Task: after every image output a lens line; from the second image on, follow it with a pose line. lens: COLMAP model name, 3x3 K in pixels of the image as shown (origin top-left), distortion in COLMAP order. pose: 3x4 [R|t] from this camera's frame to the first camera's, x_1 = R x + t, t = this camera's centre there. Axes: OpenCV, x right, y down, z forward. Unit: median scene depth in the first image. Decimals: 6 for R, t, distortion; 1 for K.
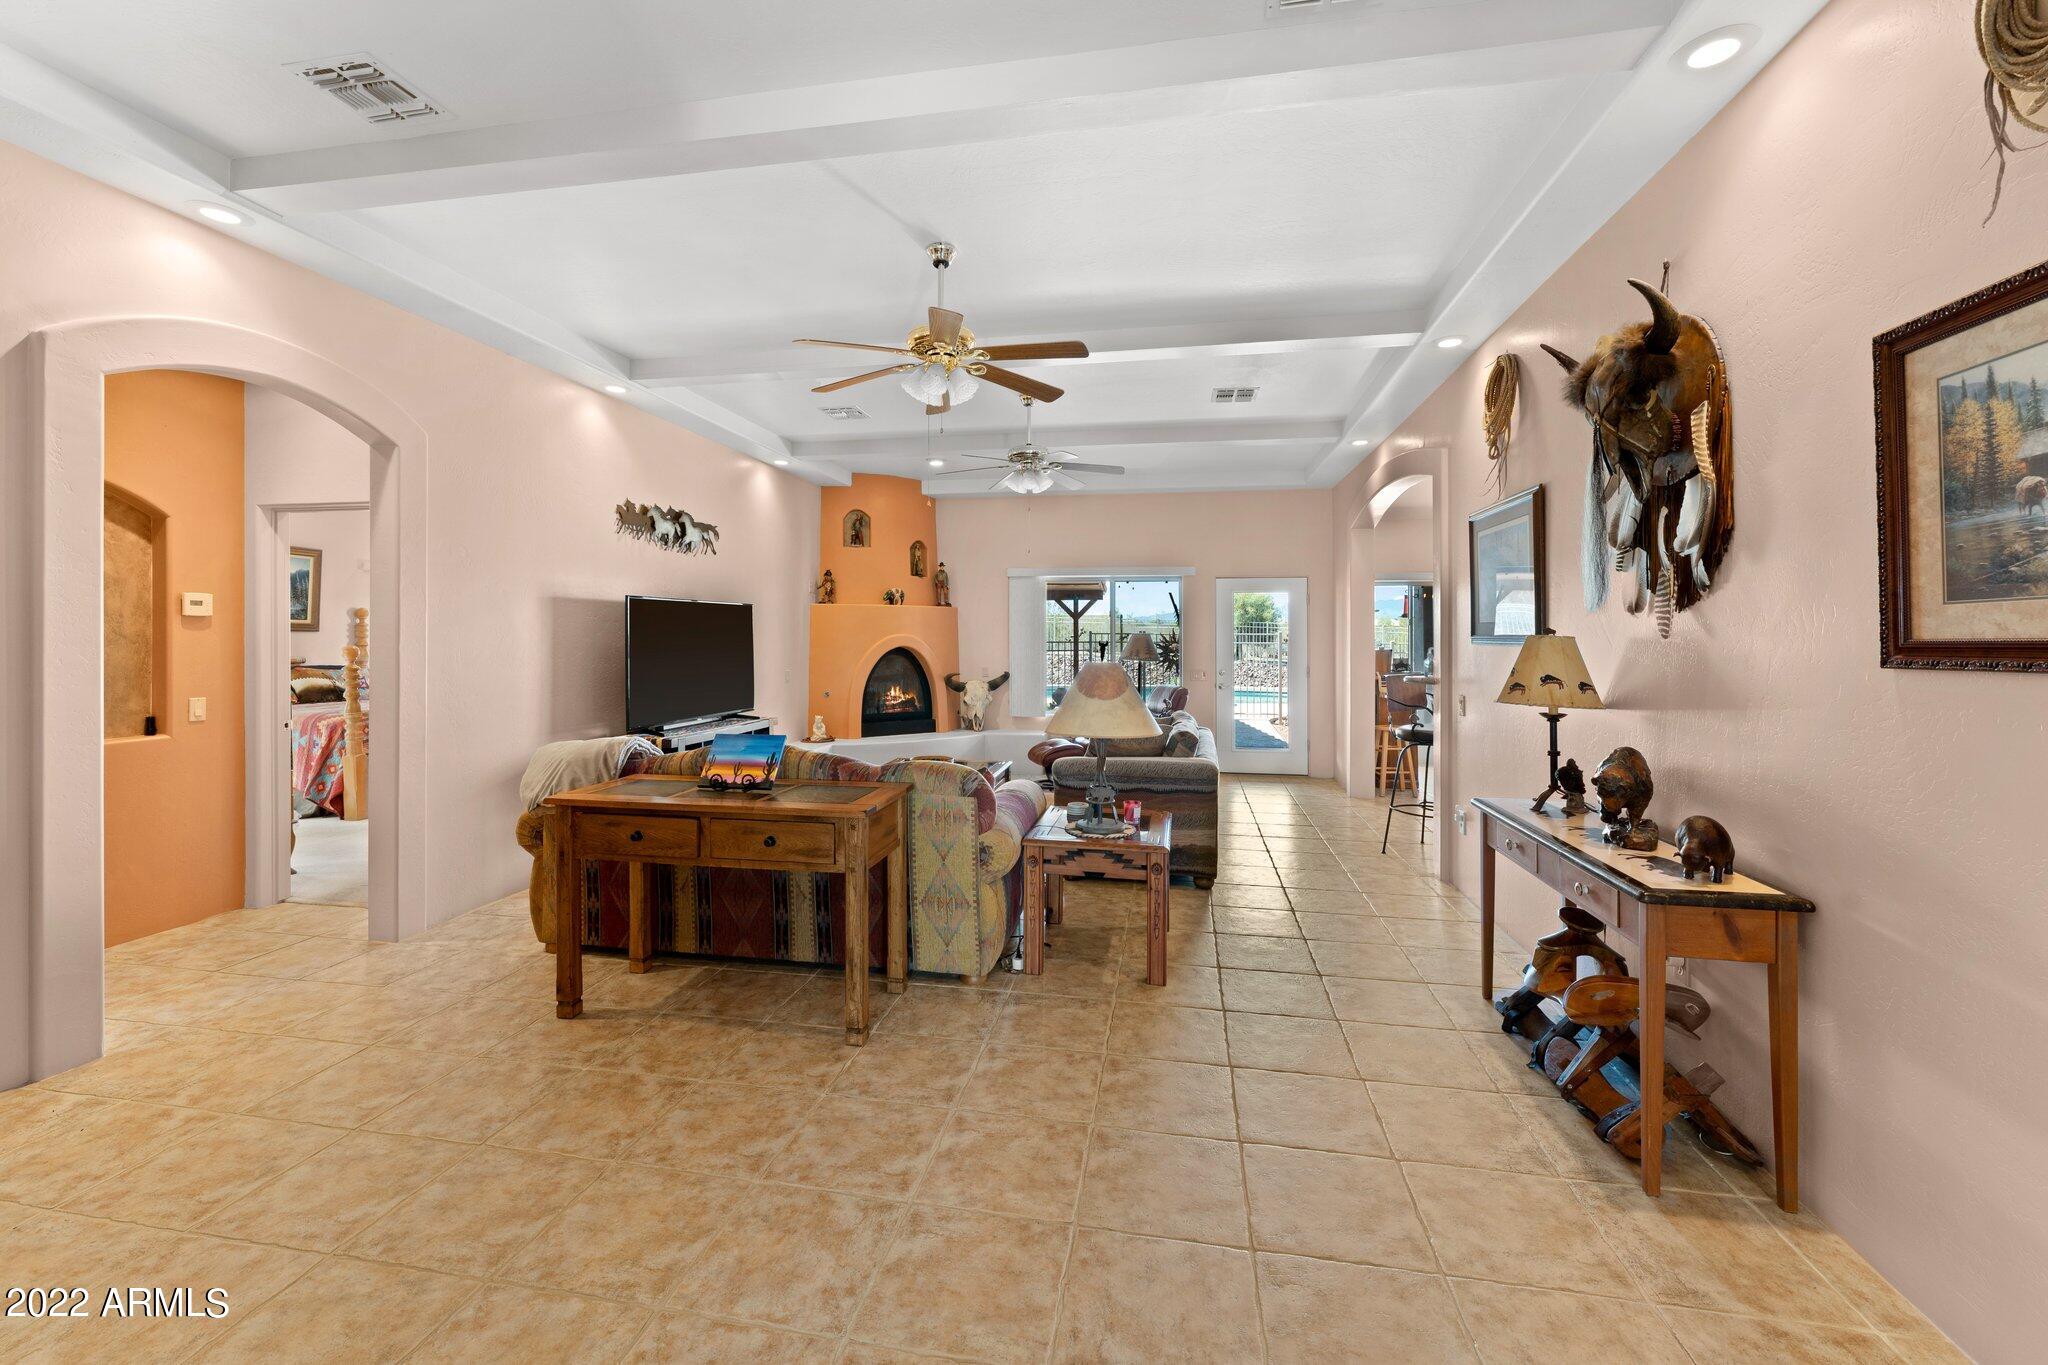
lens RADIAL K [[828.5, 0, 1034.1], [0, 828.5, 652.3], [0, 0, 1]] dist [-0.001154, -0.000066]
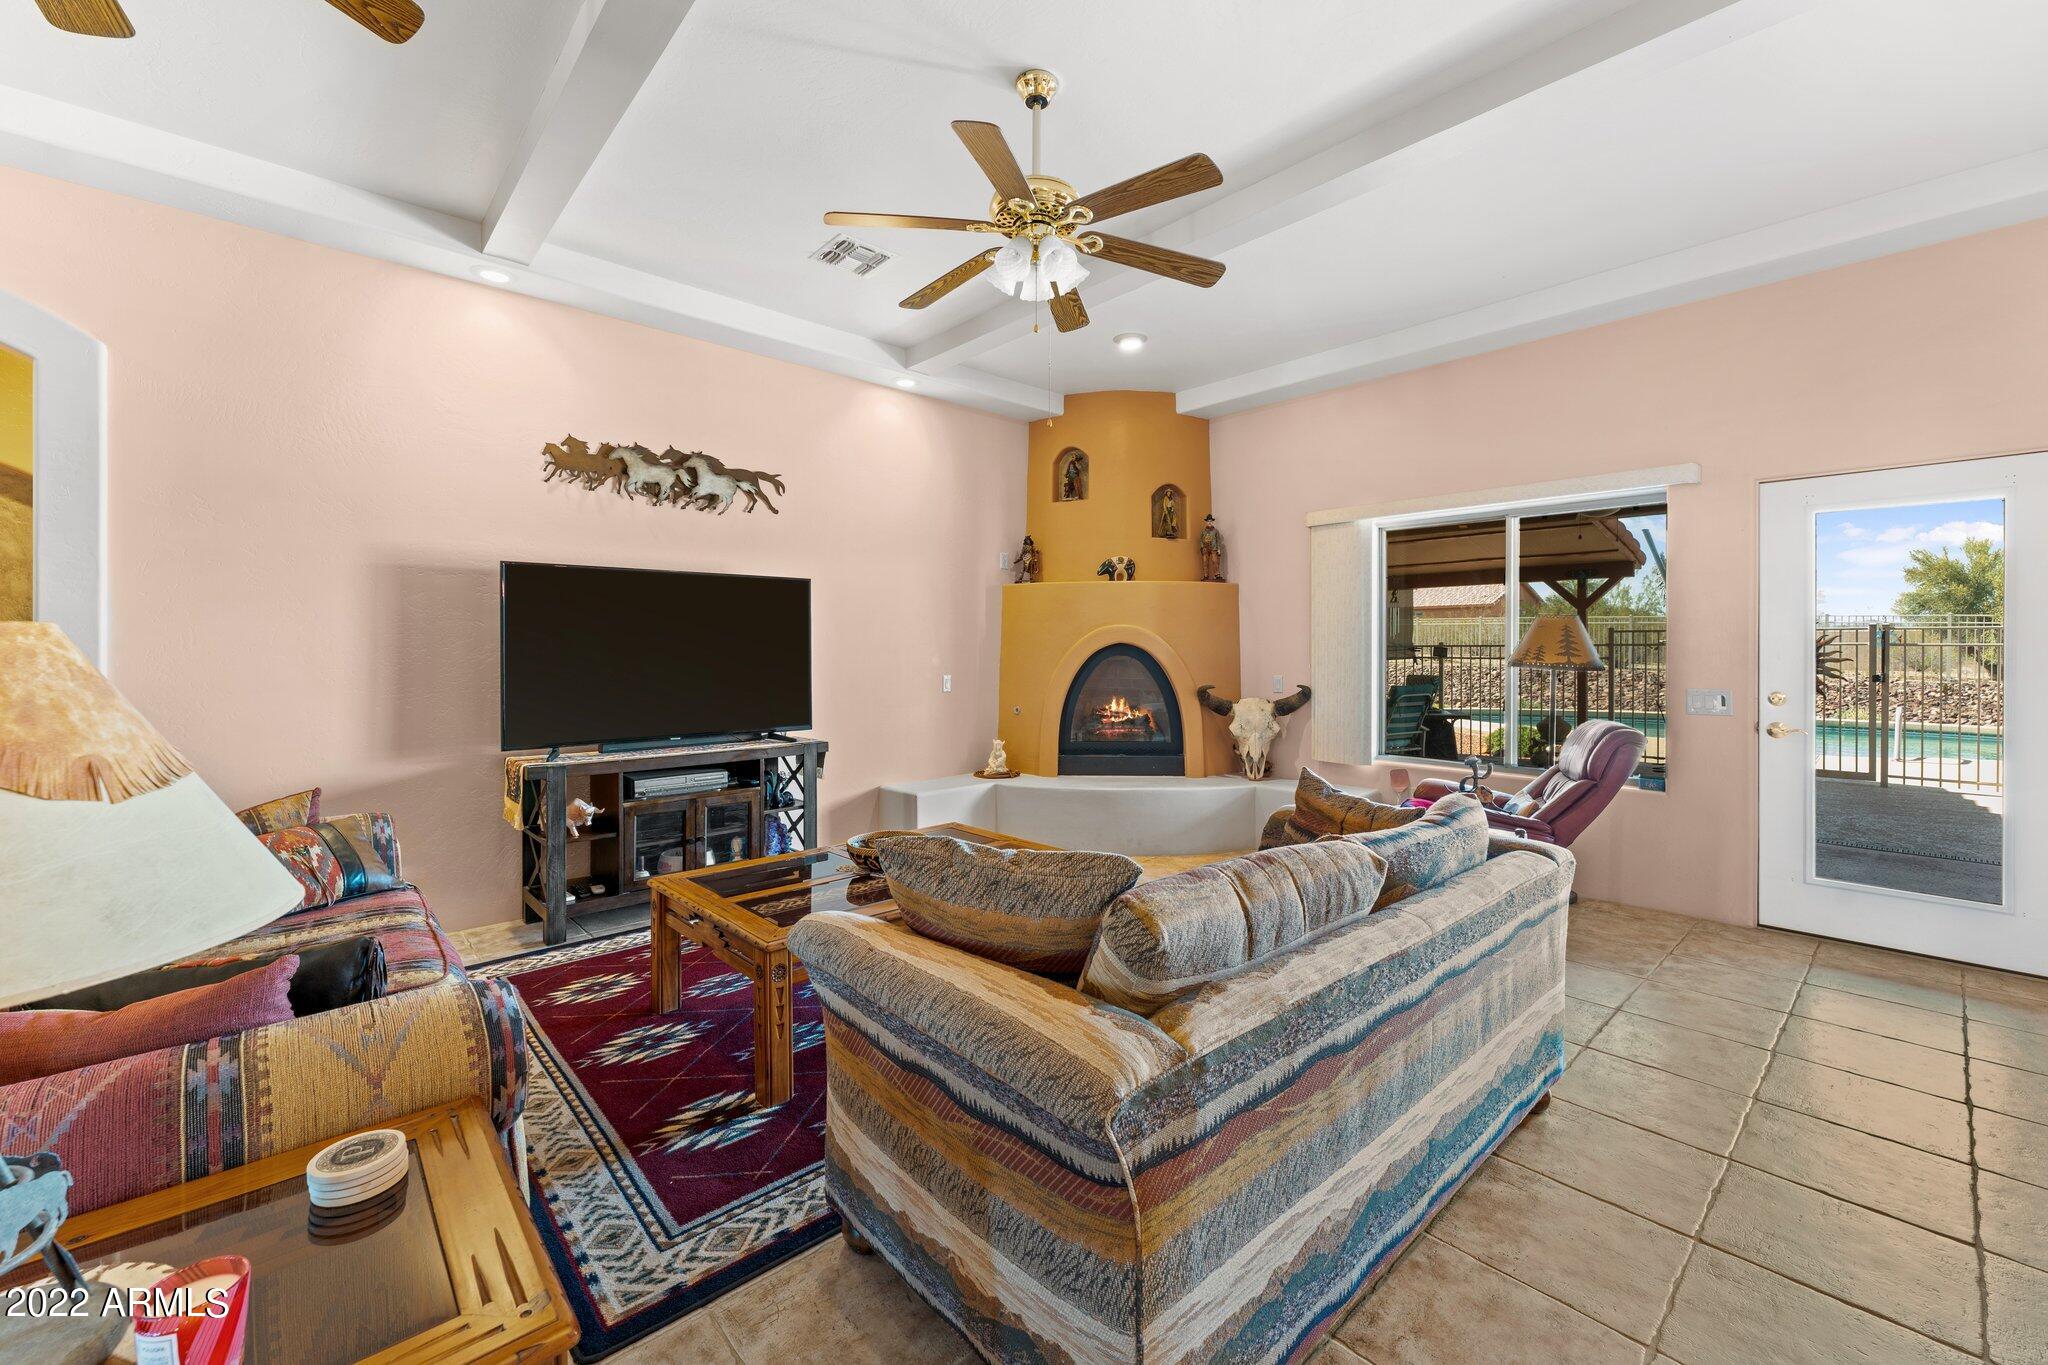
lens RADIAL K [[828.5, 0, 1034.1], [0, 828.5, 652.3], [0, 0, 1]] dist [-0.001154, -0.000066]
pose [[0.791597, -0.000384, -0.611043, 0.190445], [-0.009384, 0.999874, -0.012785, 0.009612], [0.610971, 0.015855, 0.791494, 0.438091]]
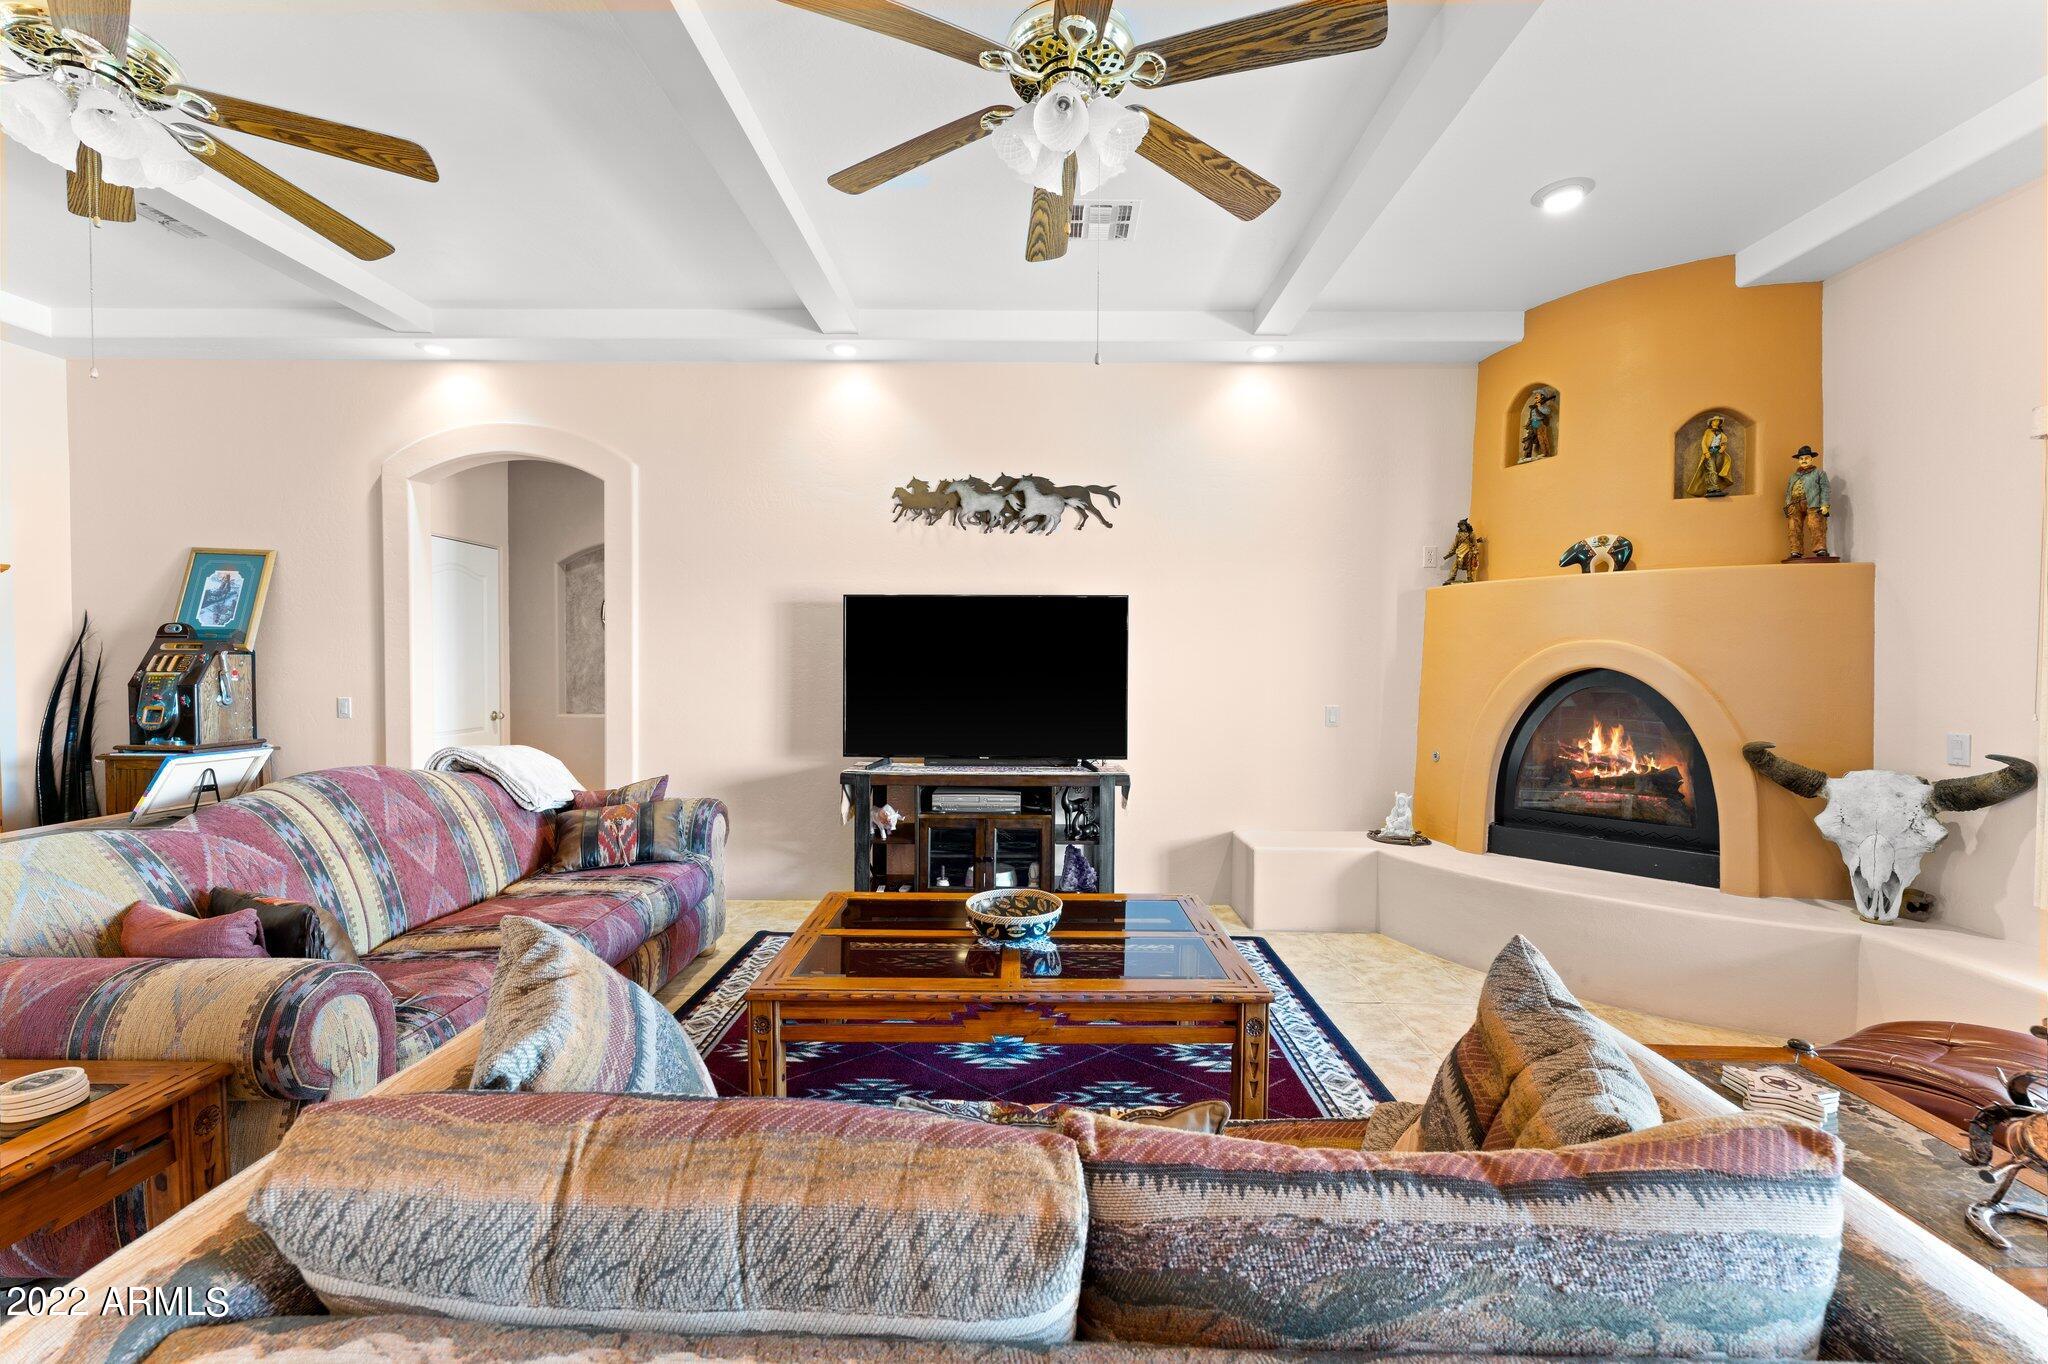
lens RADIAL K [[809.3, 0, 1024.0], [0, 809.3, 682.0], [0, 0, 1]] dist [0.001569, 0.000488]
pose [[0.158069, 0.024454, -0.987125, 0.213684], [-0.025008, 0.999472, 0.020756, -0.000811], [0.987111, 0.021405, 0.158597, 0.643705]]
